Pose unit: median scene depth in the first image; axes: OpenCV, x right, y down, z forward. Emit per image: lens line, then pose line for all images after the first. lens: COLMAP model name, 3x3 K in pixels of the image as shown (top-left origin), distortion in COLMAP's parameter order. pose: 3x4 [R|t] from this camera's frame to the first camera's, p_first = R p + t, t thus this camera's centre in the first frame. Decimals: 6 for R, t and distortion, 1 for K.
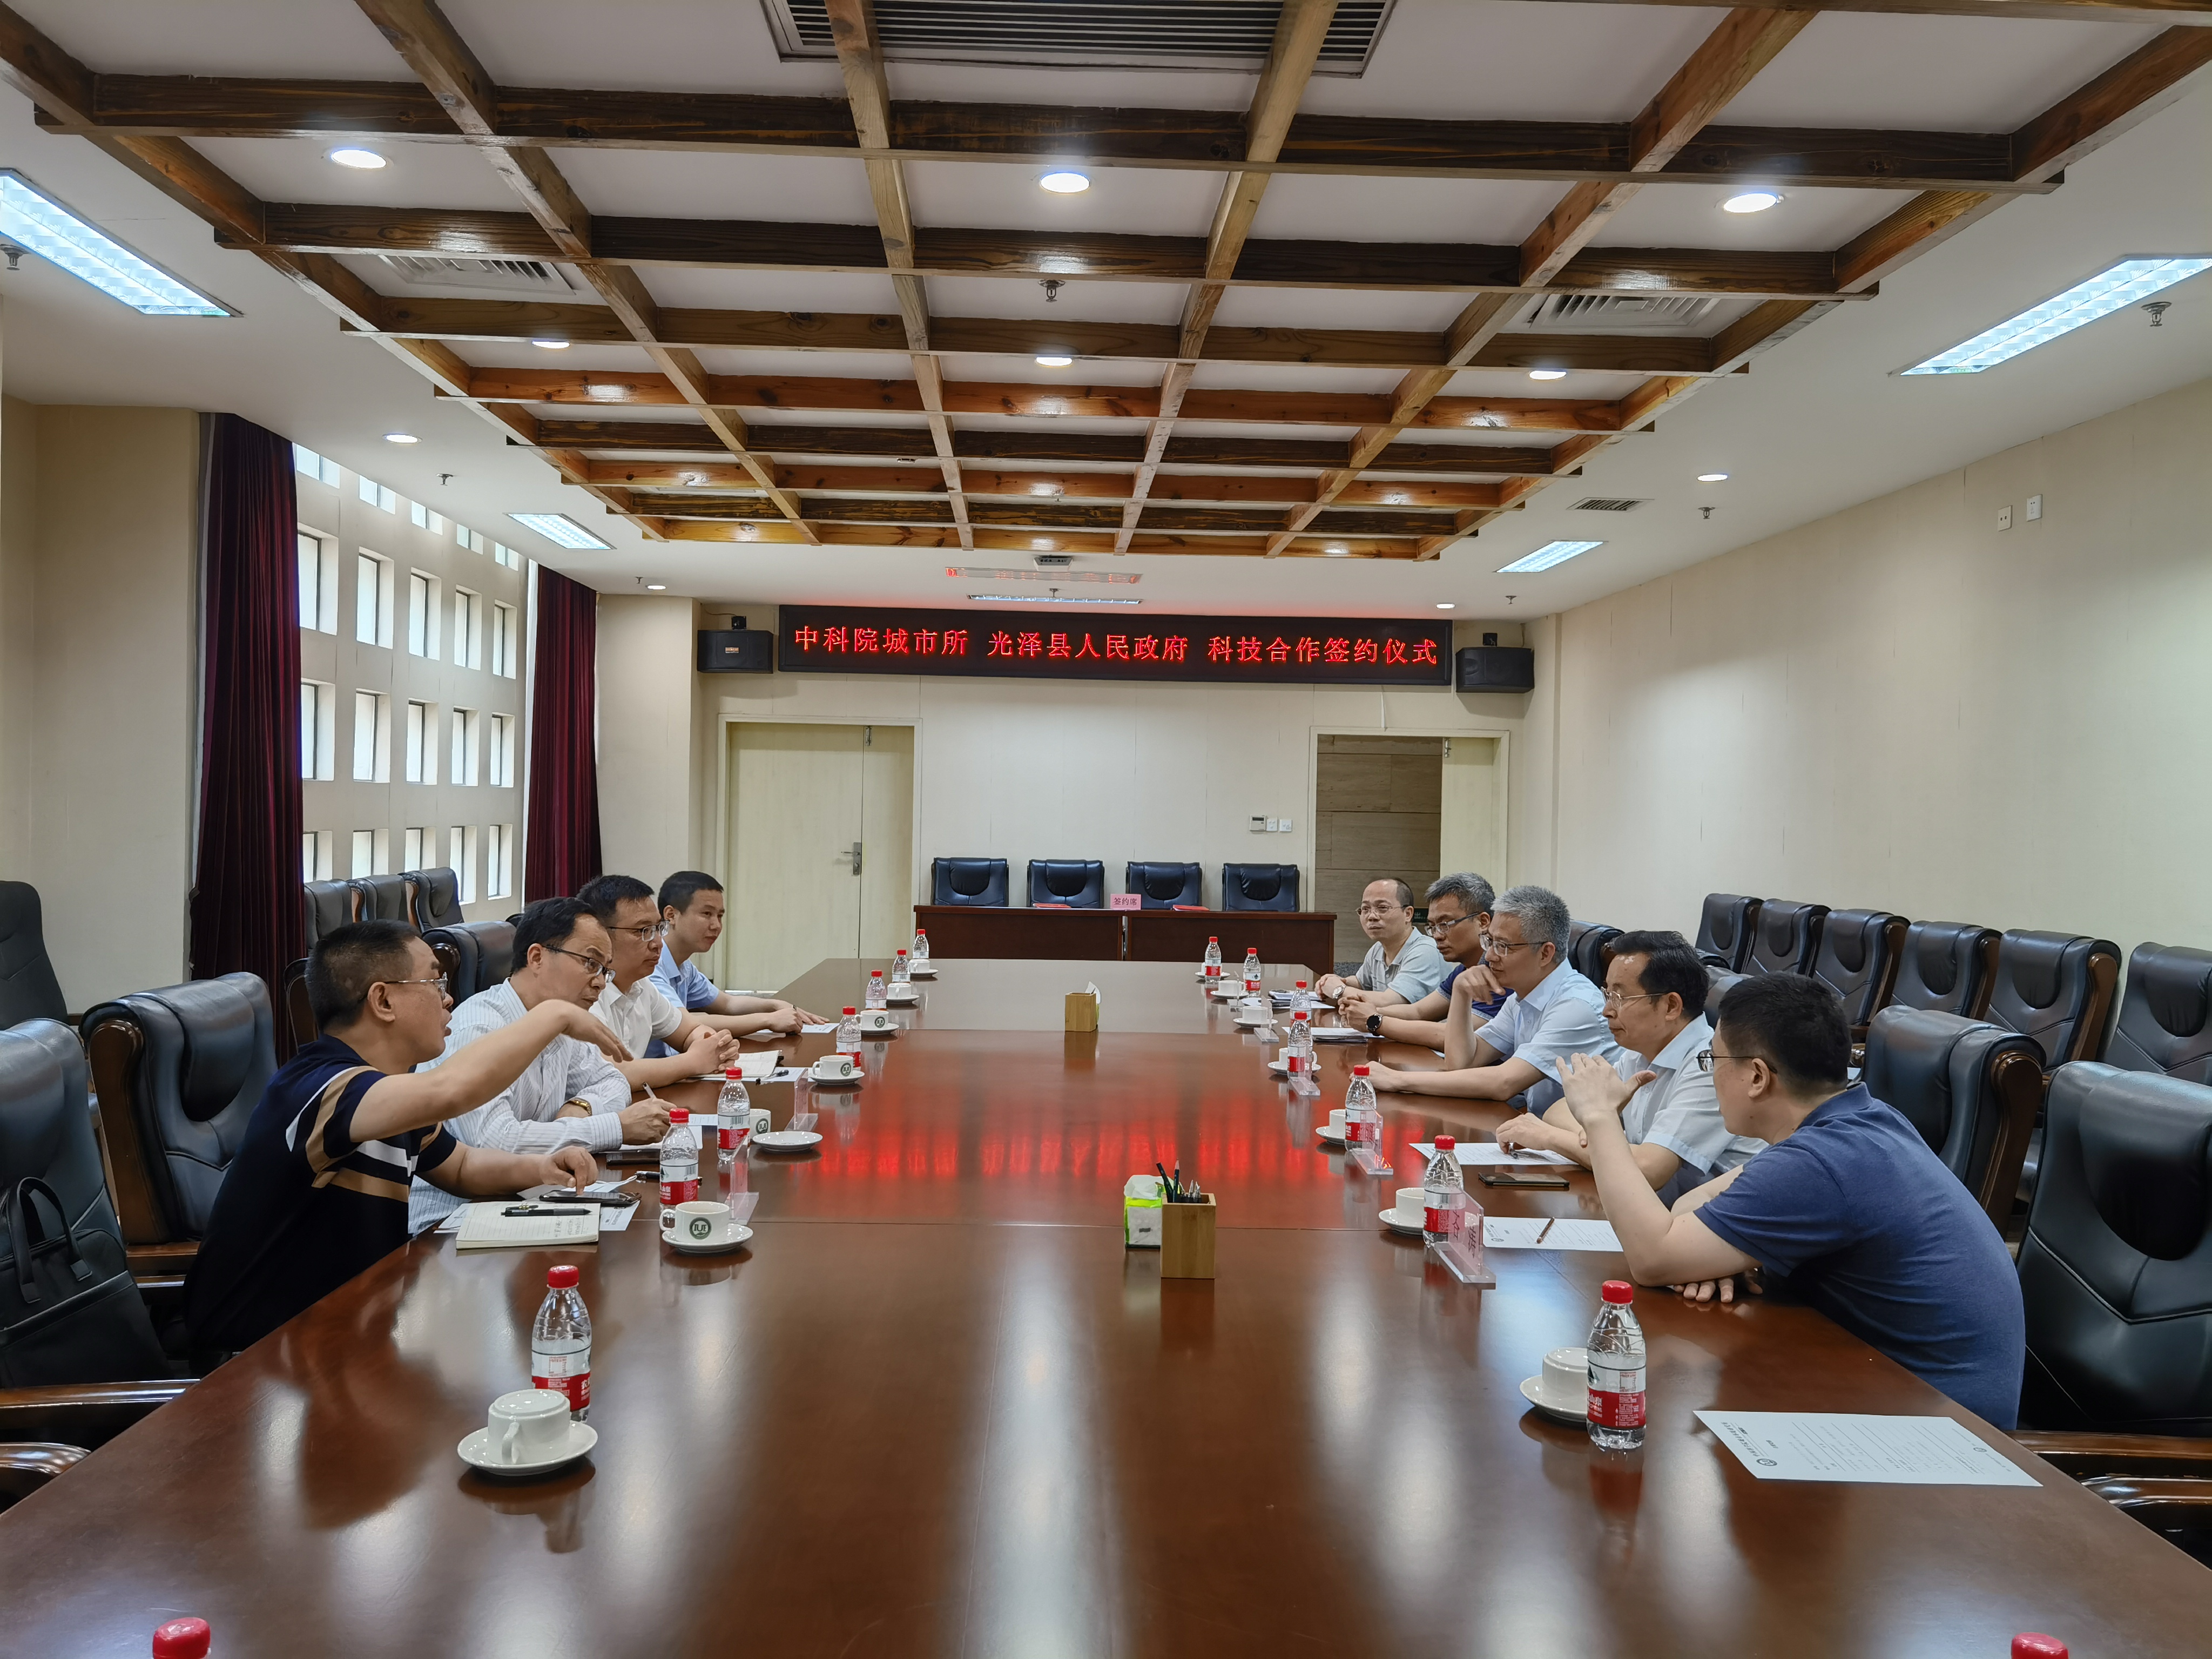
lens RADIAL K [[1752.0, 0, 1068.6], [0, 1752.0, 814.6], [0, 0, 1]] dist [0.018000, 0.006691]
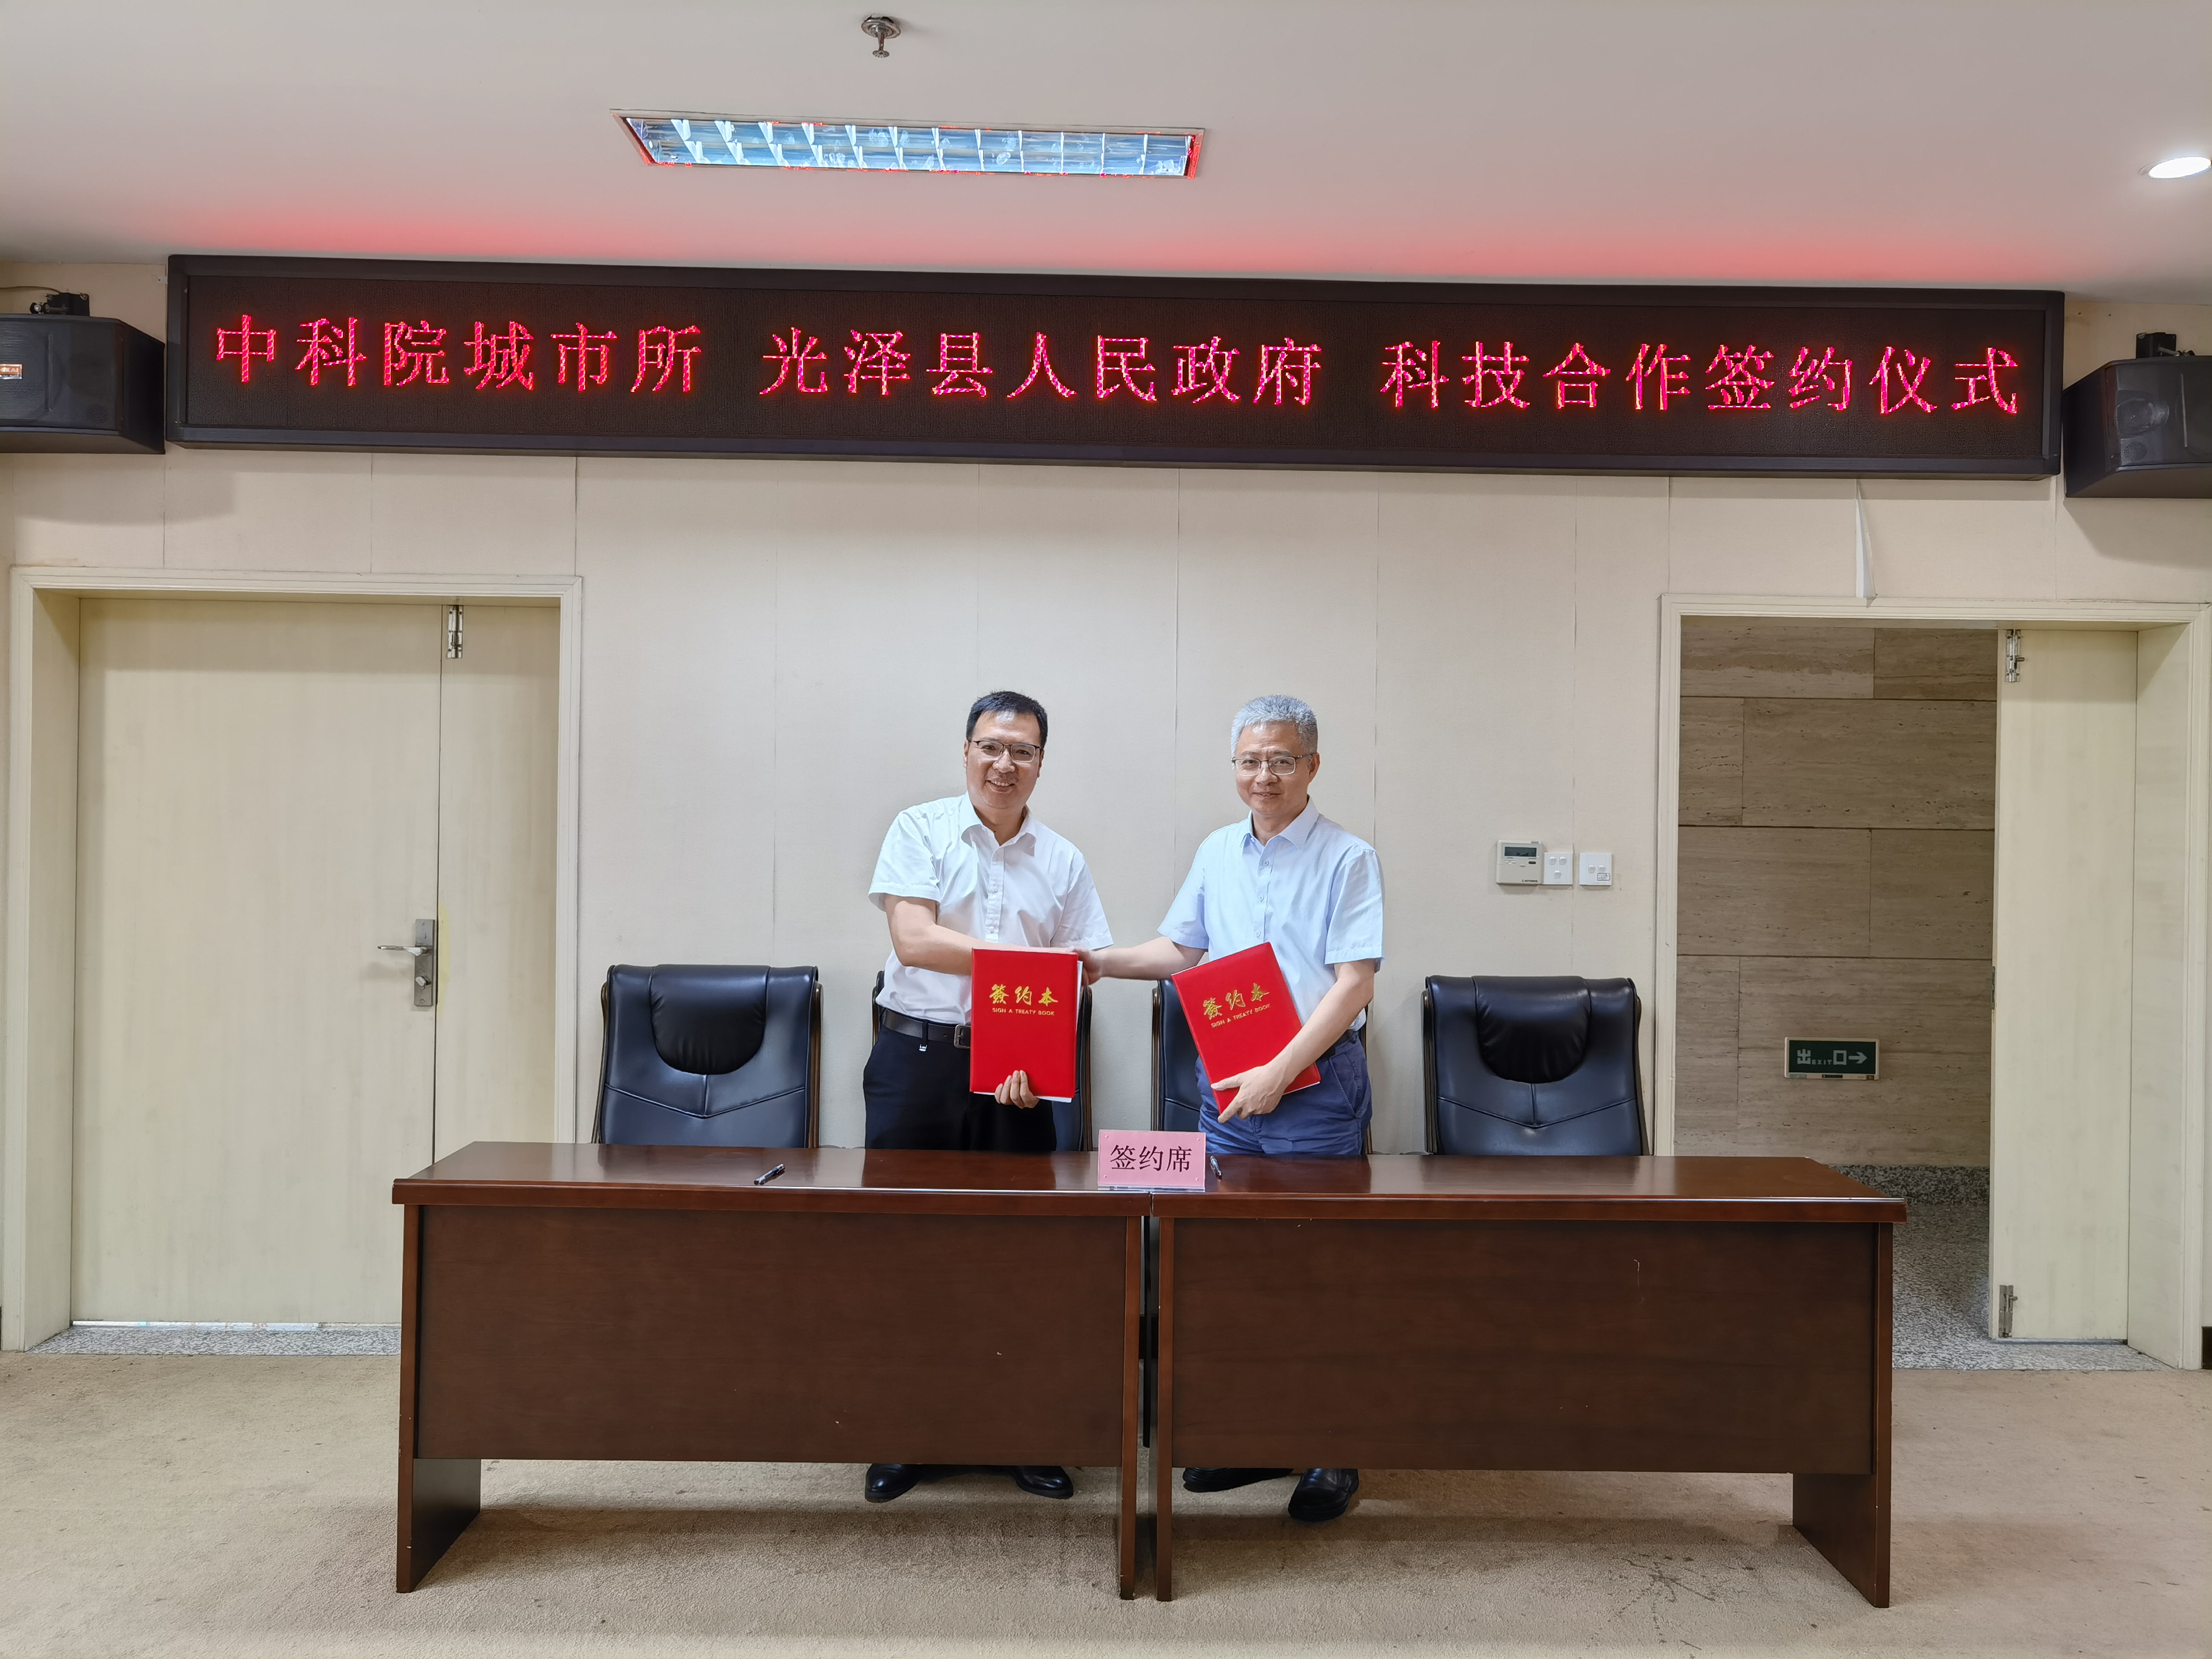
lens RADIAL K [[1752.0, 0, 1089.2], [0, 1752.0, 819.7], [0, 0, 1]] dist [0.018000, 0.006691]
pose [[0.999973, -0.005067, -0.005243, 0.035690], [0.005077, 0.999985, 0.001997, -0.008413], [0.005233, -0.002024, 0.999984, 1.047511]]
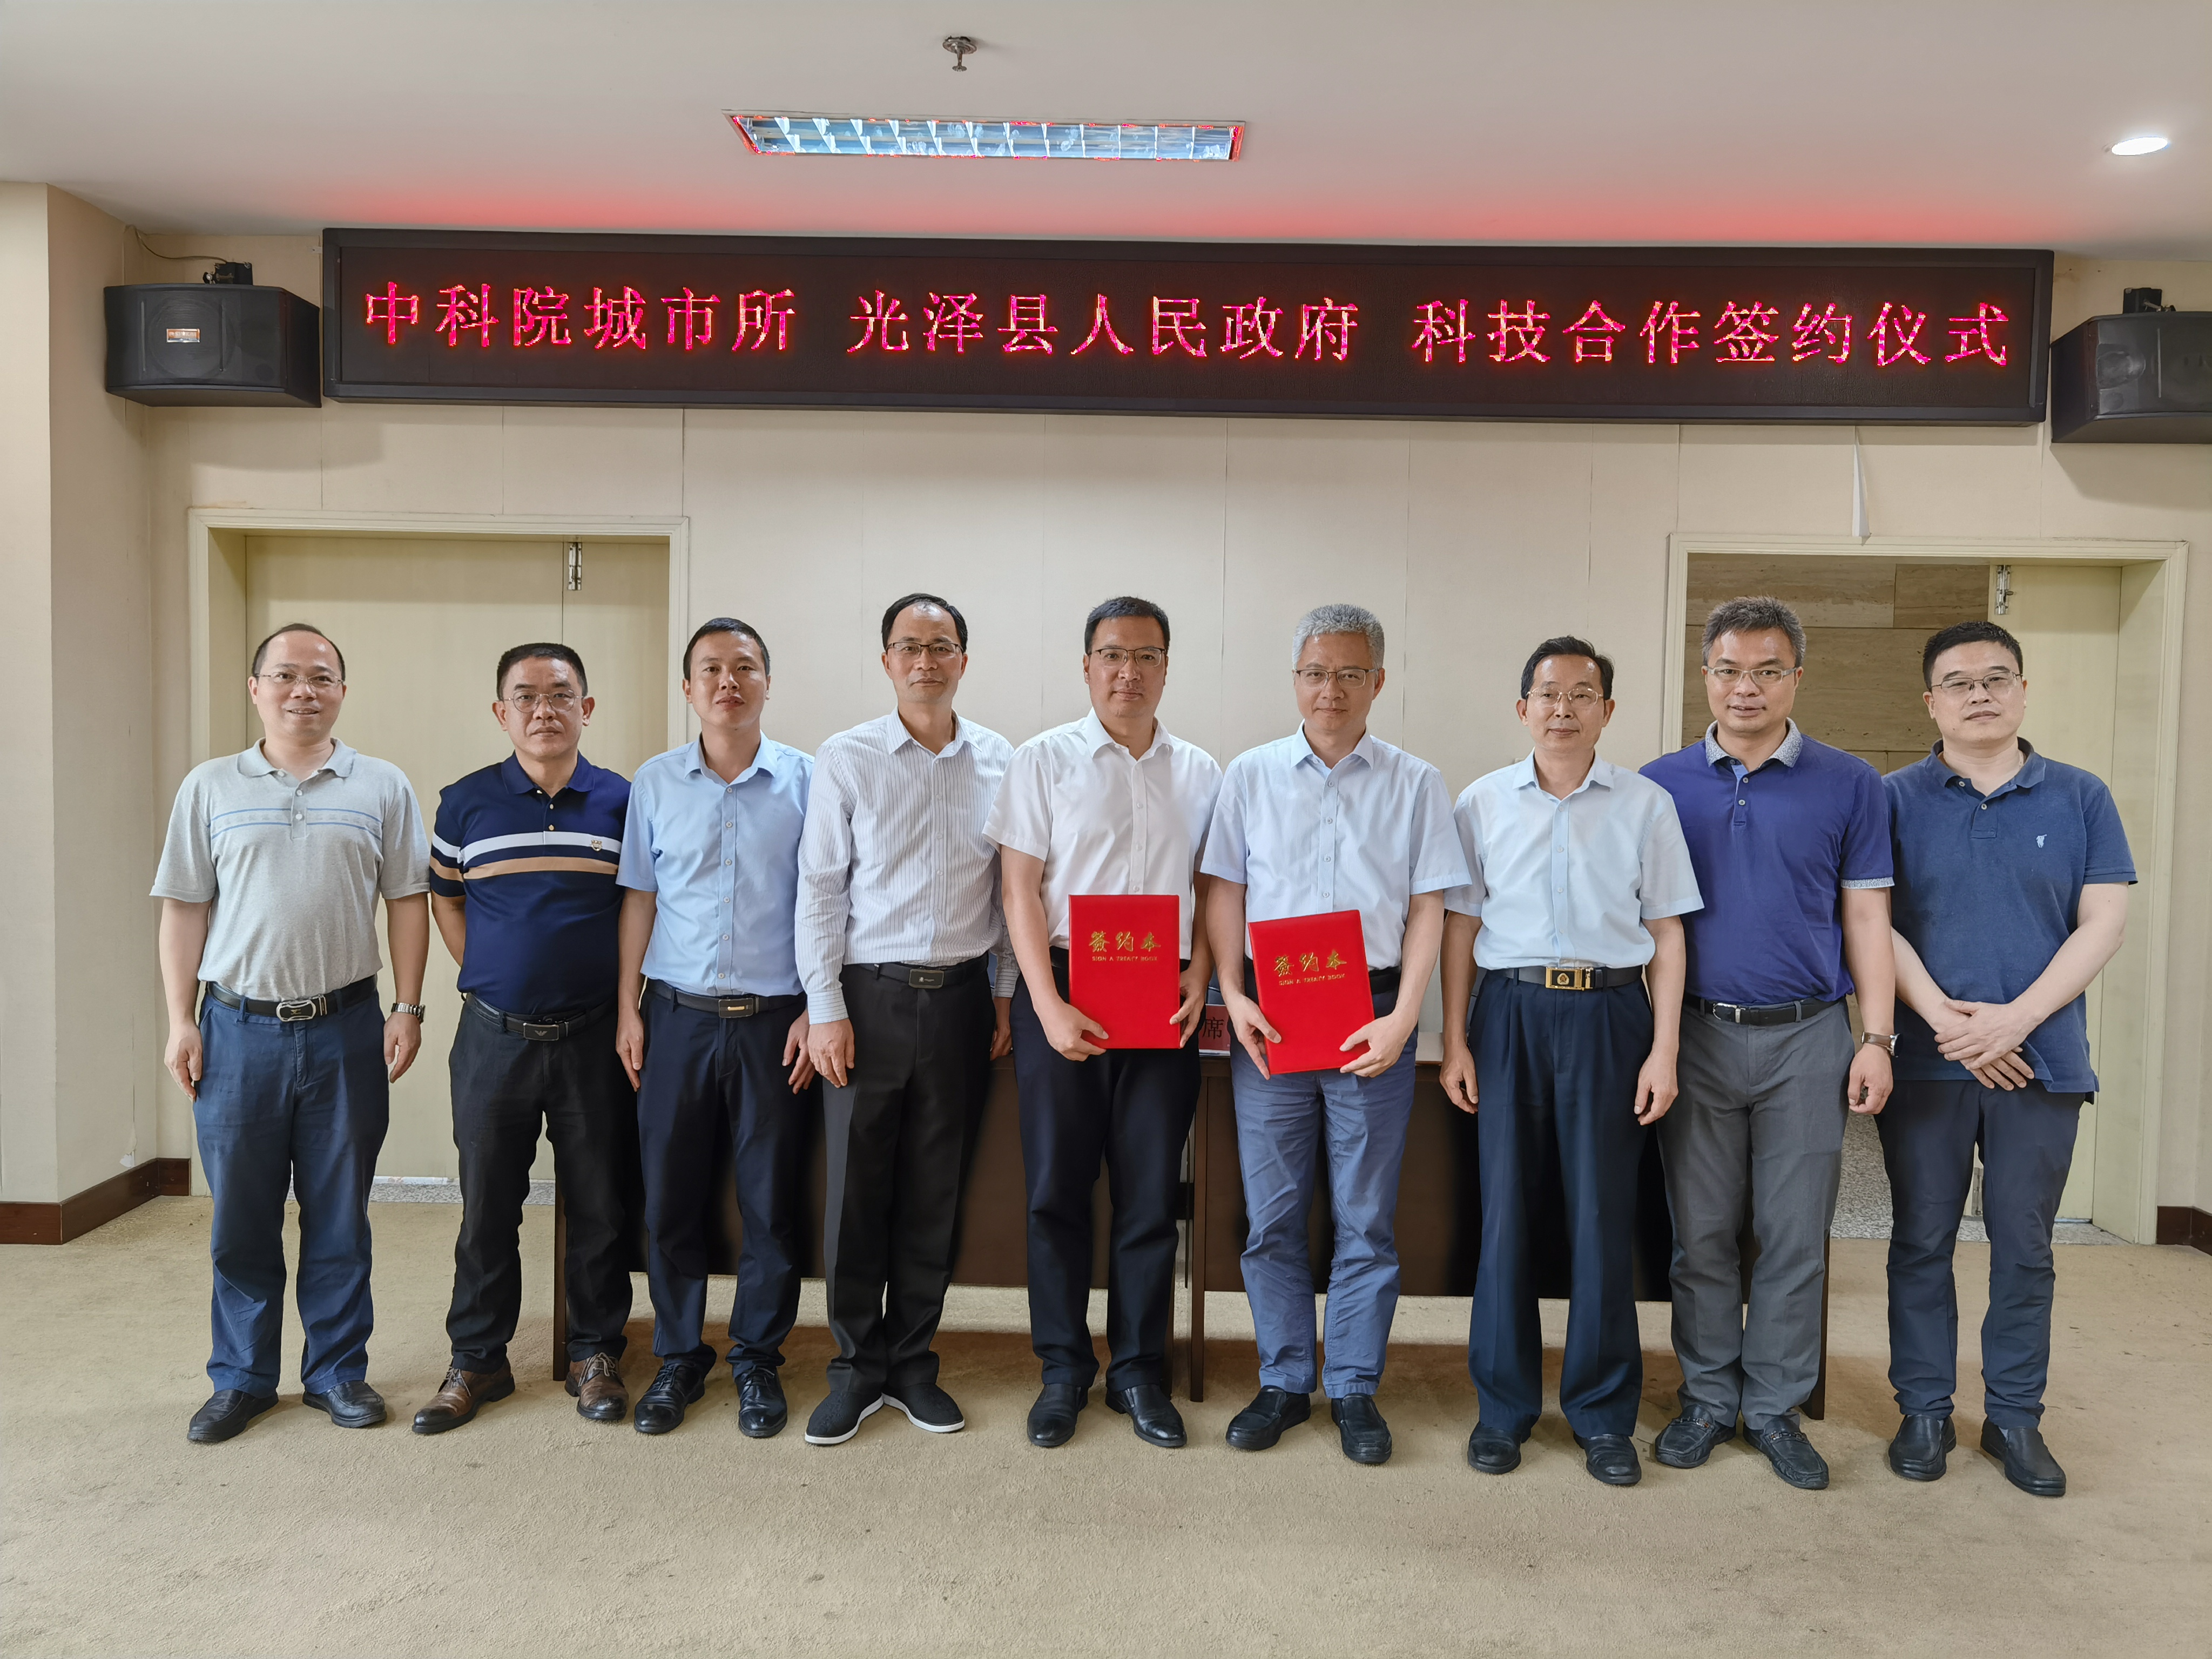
lens RADIAL K [[1752.0, 0, 1092.4], [0, 1752.0, 812.9], [0, 0, 1]] dist [0.018000, 0.006691]
pose [[0.999051, 0.001605, -0.043526, 0.042177], [0.000225, 0.999117, 0.042004, -0.006845], [0.043555, -0.041974, 0.998169, 0.983133]]
